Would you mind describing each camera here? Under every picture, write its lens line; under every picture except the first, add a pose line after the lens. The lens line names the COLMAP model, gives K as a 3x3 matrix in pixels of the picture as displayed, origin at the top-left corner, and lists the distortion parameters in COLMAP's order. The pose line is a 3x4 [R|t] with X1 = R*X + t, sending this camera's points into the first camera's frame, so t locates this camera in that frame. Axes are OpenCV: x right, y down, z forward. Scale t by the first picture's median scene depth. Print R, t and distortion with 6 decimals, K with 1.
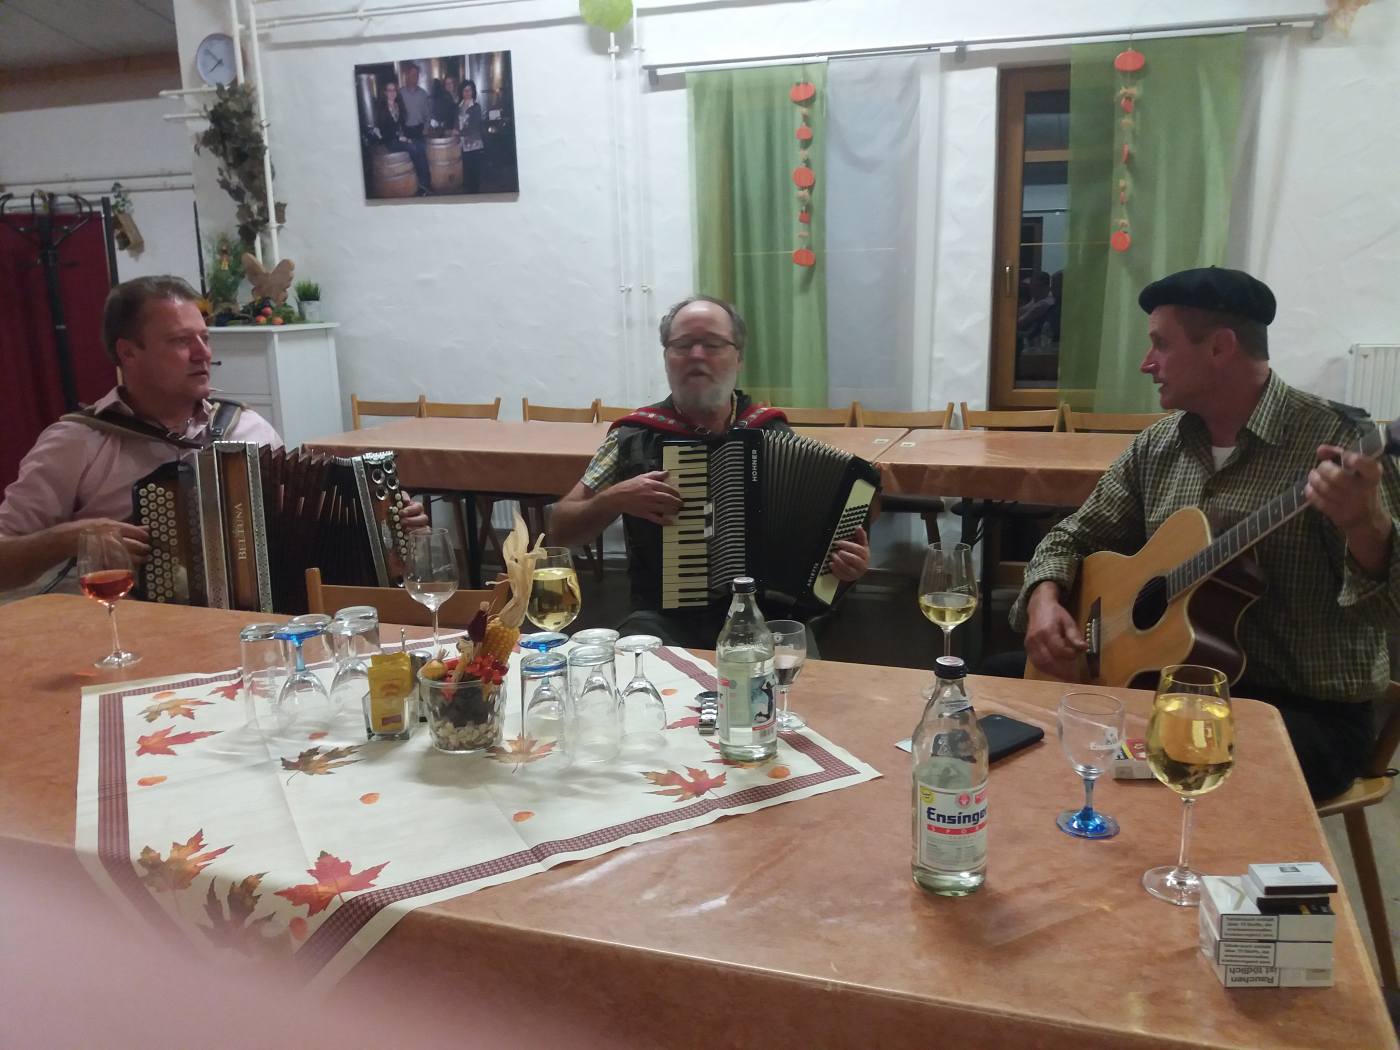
lens RADIAL K [[1149.8, 0, 700.0], [0, 1149.8, 525.0], [0, 0, 1]] dist [-0.002293, -0.004398]
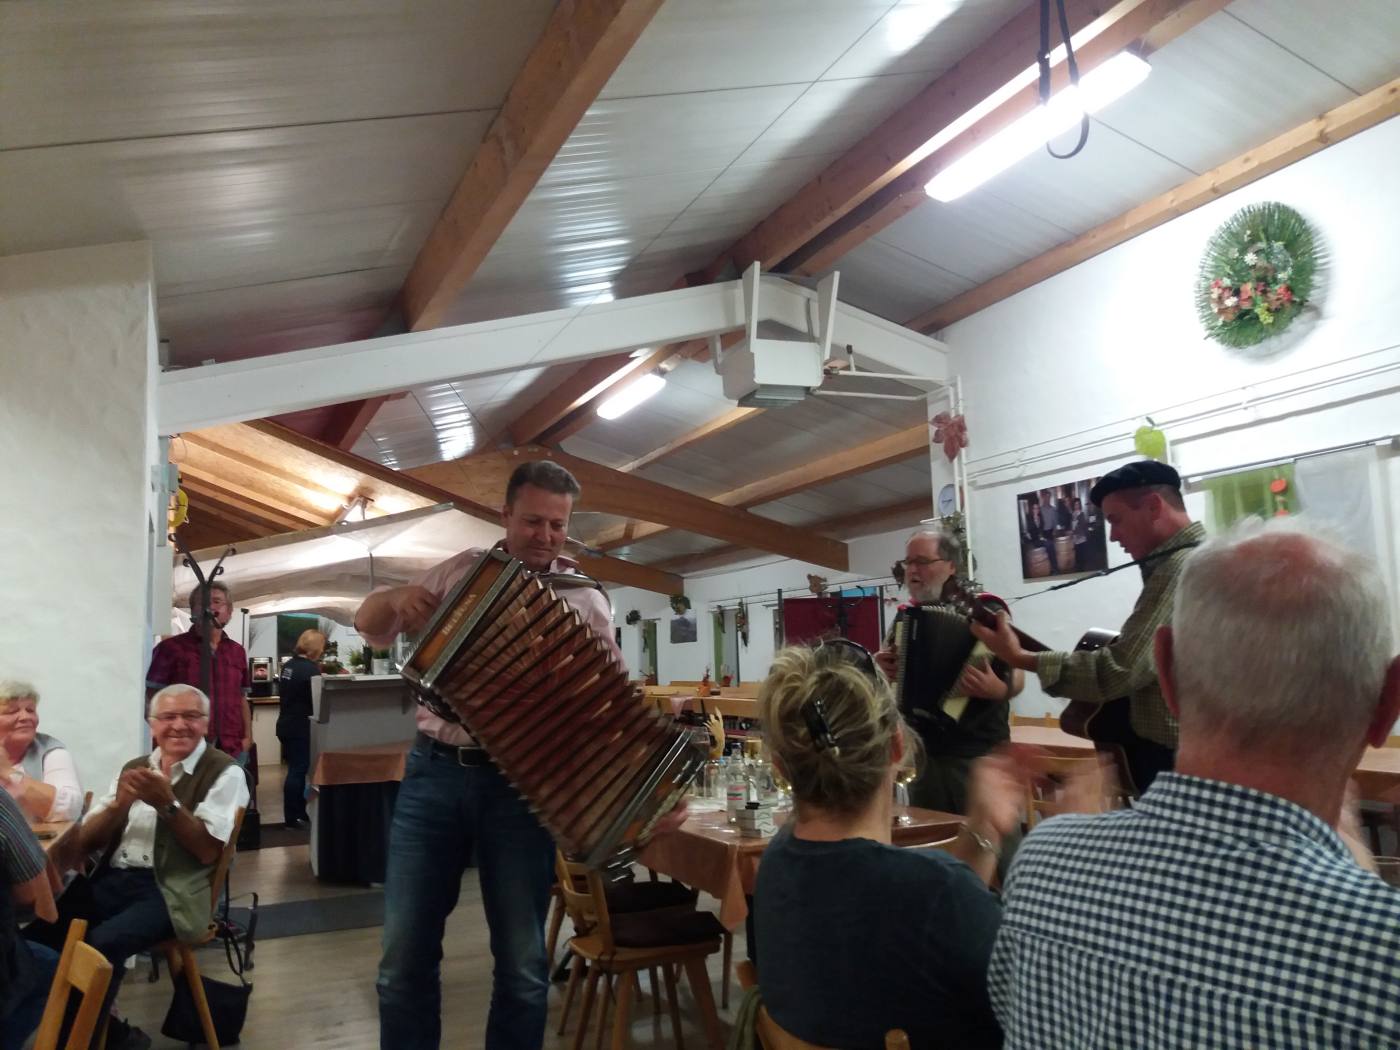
lens RADIAL K [[1149.8, 0, 700.0], [0, 1149.8, 525.0], [0, 0, 1]] dist [-0.002293, -0.004398]
pose [[0.670513, -0.091179, -0.736273, 0.546398], [-0.128394, 0.963183, -0.236205, 0.055554], [0.730703, 0.252912, 0.634120, -0.274268]]
